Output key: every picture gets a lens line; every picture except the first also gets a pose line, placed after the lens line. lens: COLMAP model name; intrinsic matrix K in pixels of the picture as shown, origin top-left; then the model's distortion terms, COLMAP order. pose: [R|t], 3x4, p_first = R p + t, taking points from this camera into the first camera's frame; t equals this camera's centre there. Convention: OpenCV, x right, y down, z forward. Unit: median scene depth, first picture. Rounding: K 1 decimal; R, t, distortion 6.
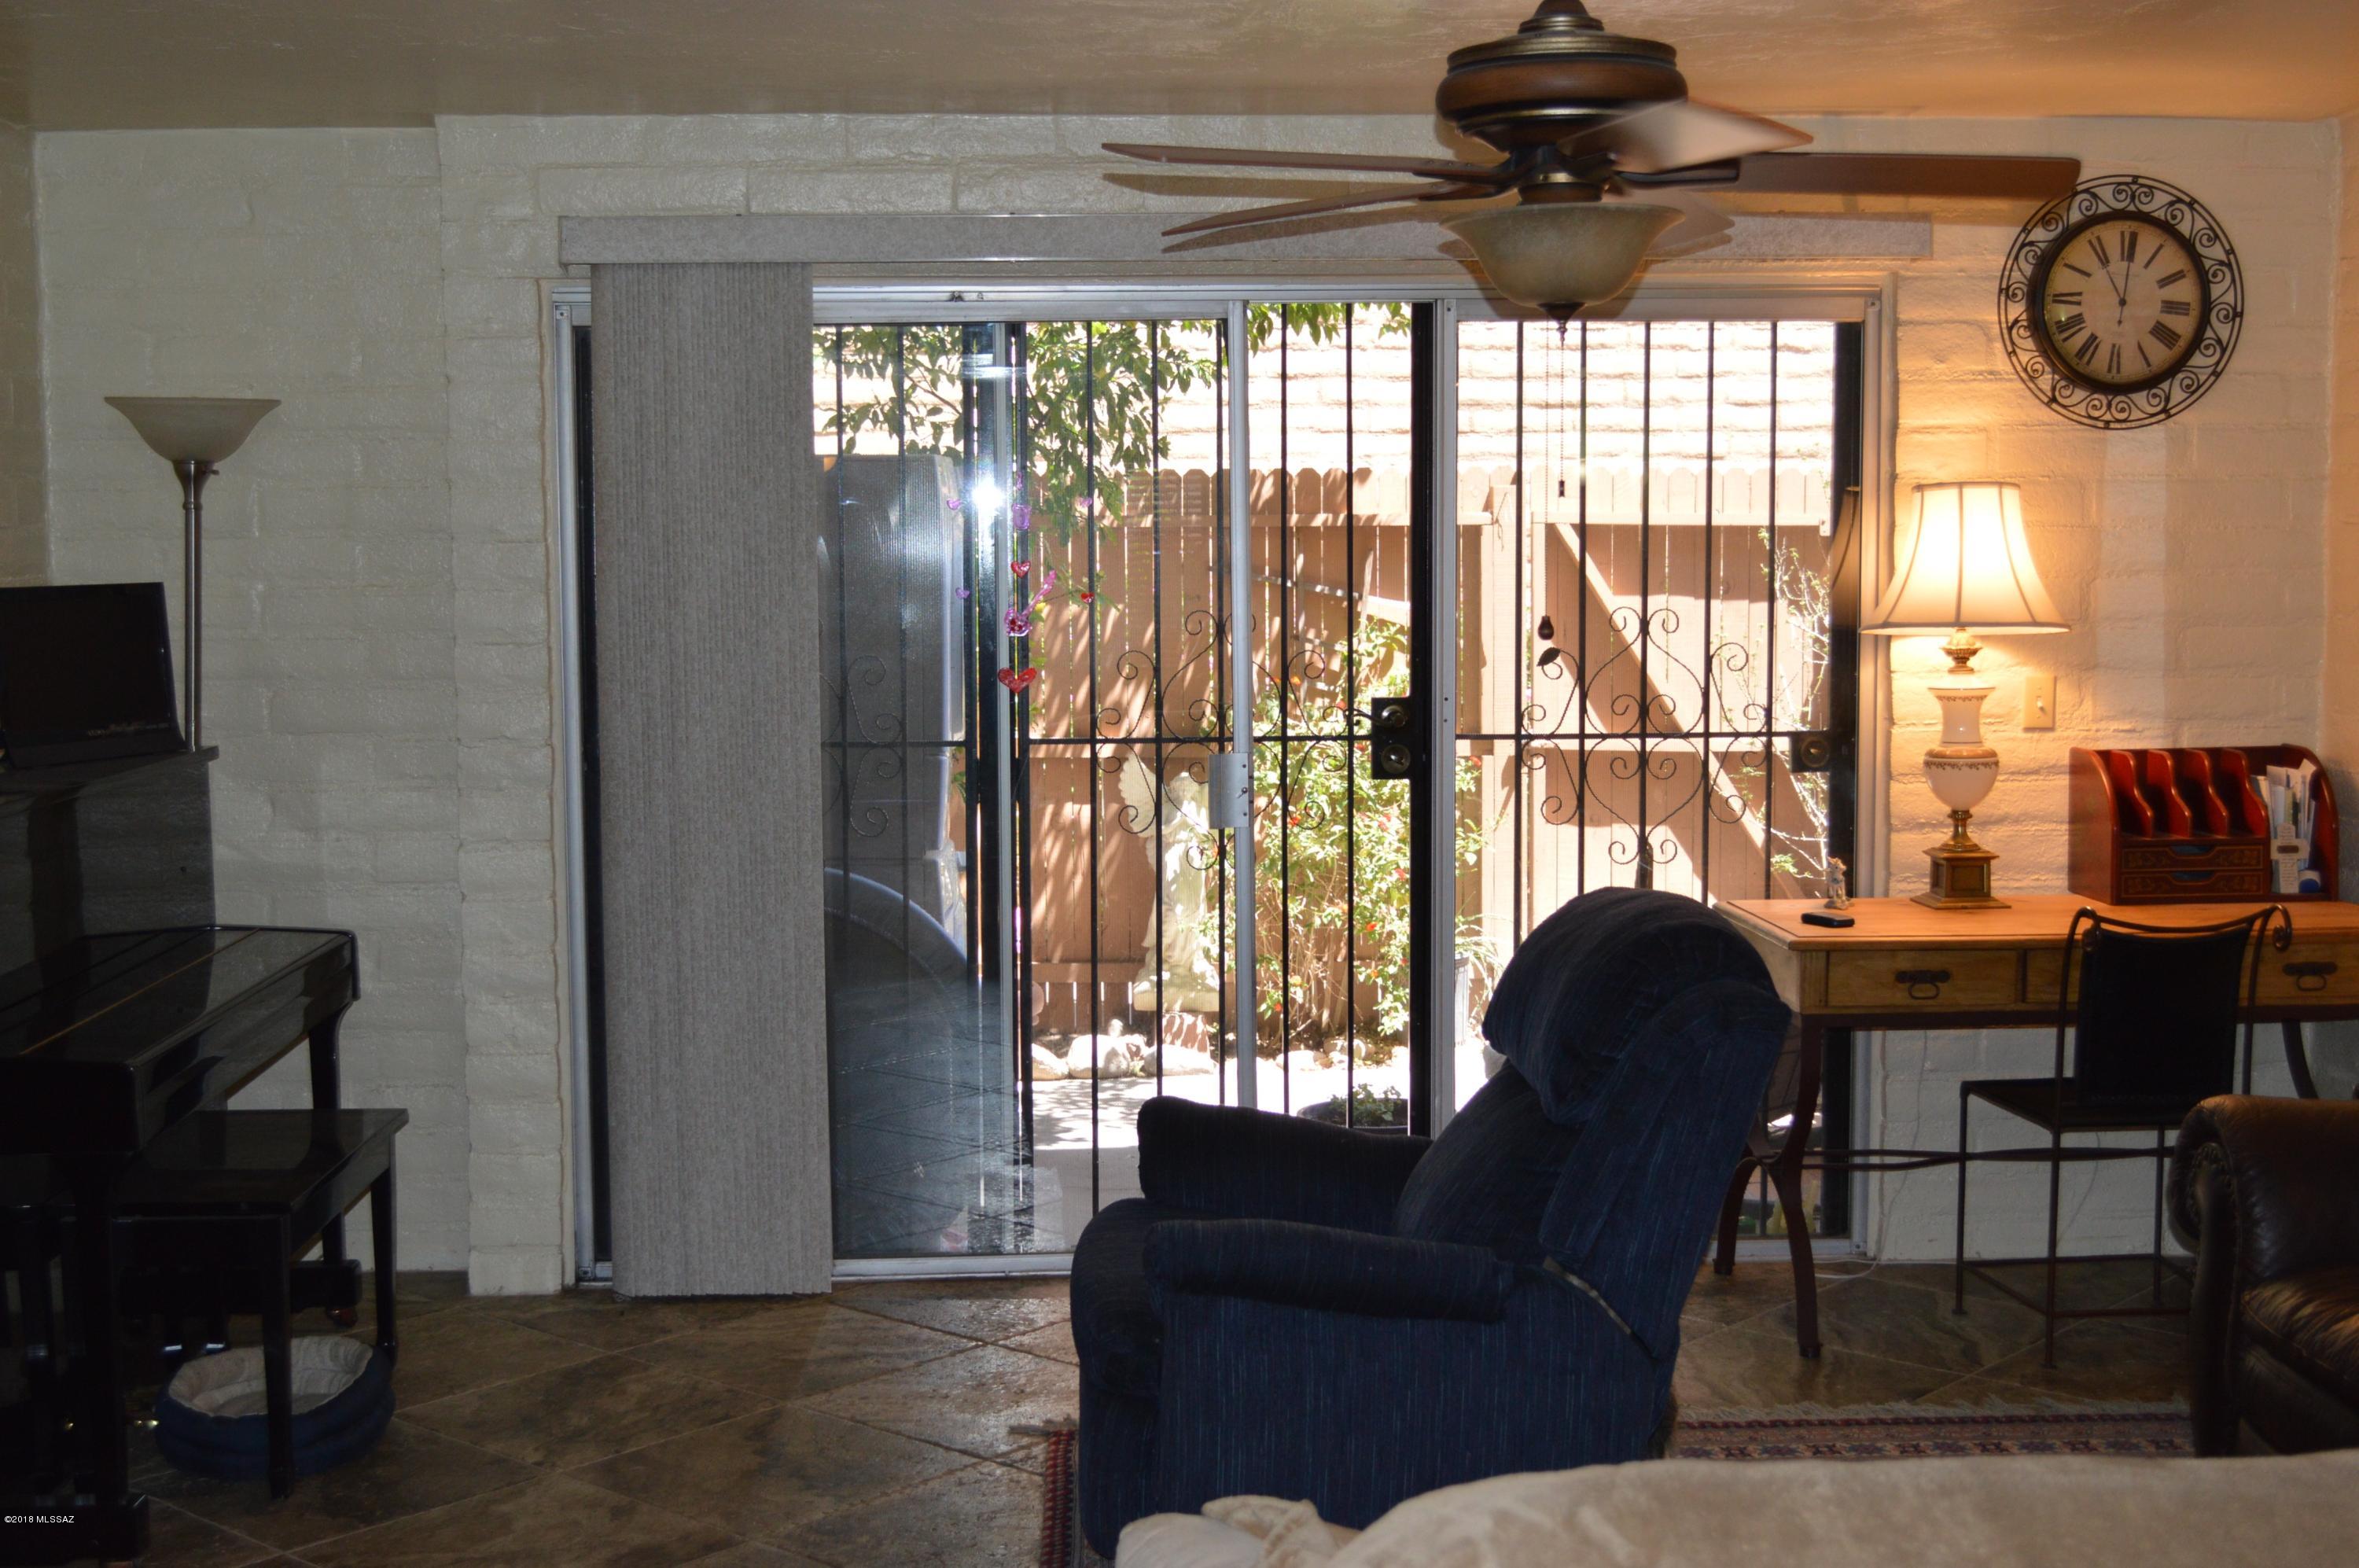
lens RADIAL K [[2935.3, 0, 1183.6], [0, 2935.3, 780.5], [0, 0, 1]] dist [-0.016121, 0.000000]
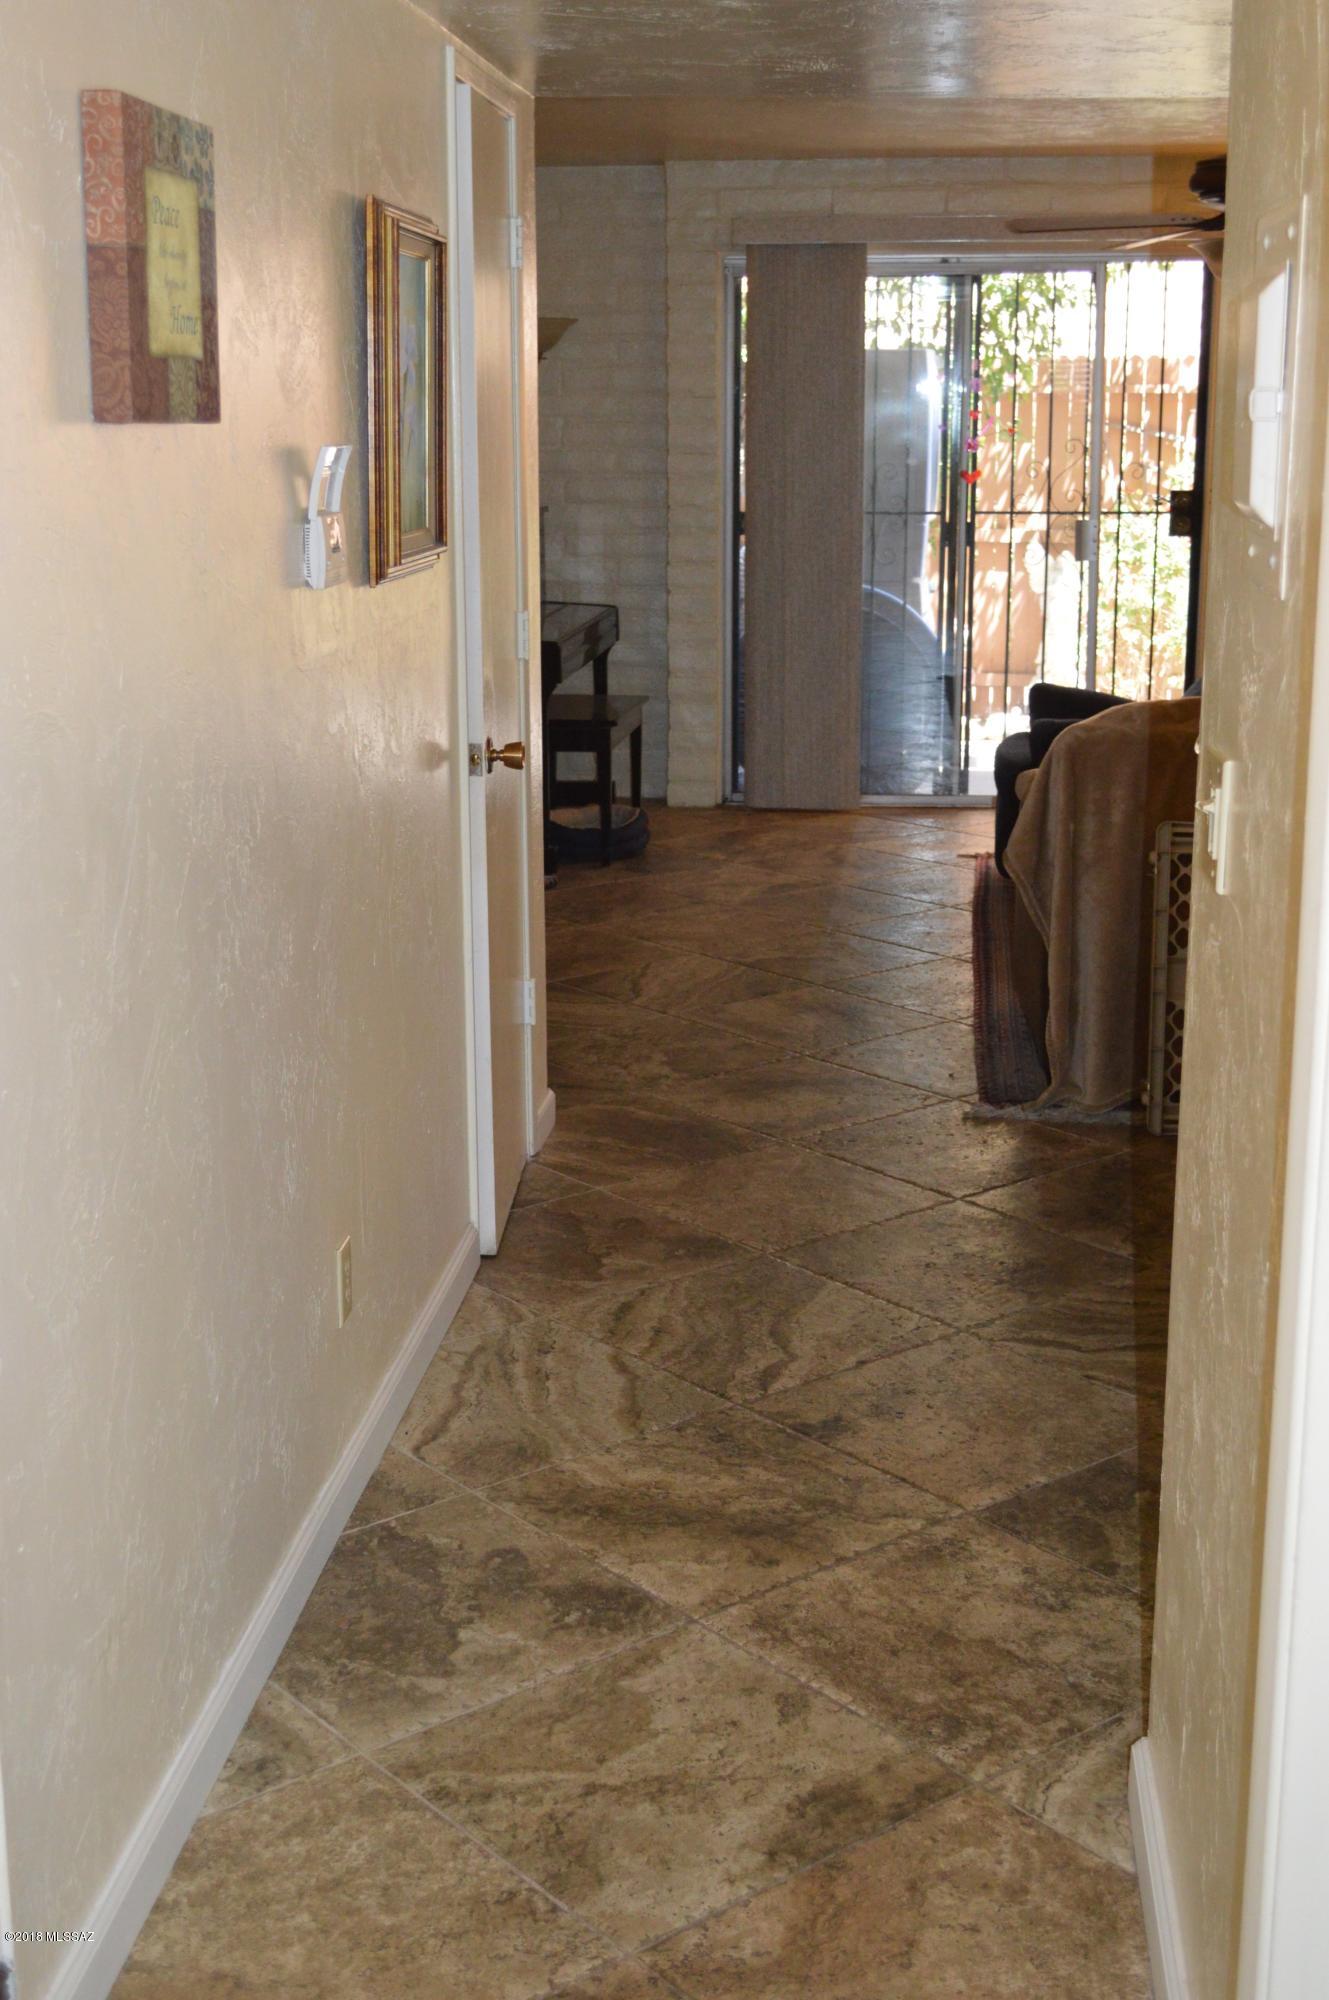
lens RADIAL K [[2488.5, 0, 660.3], [0, 2488.5, 1014.0], [0, 0, 1]] dist [-0.016121, 0.000000]
pose [[0.986364, 0.041693, -0.159212, 0.012037], [-0.016389, 0.987455, 0.157050, 0.052566], [0.163763, -0.152299, 0.974673, -0.549040]]
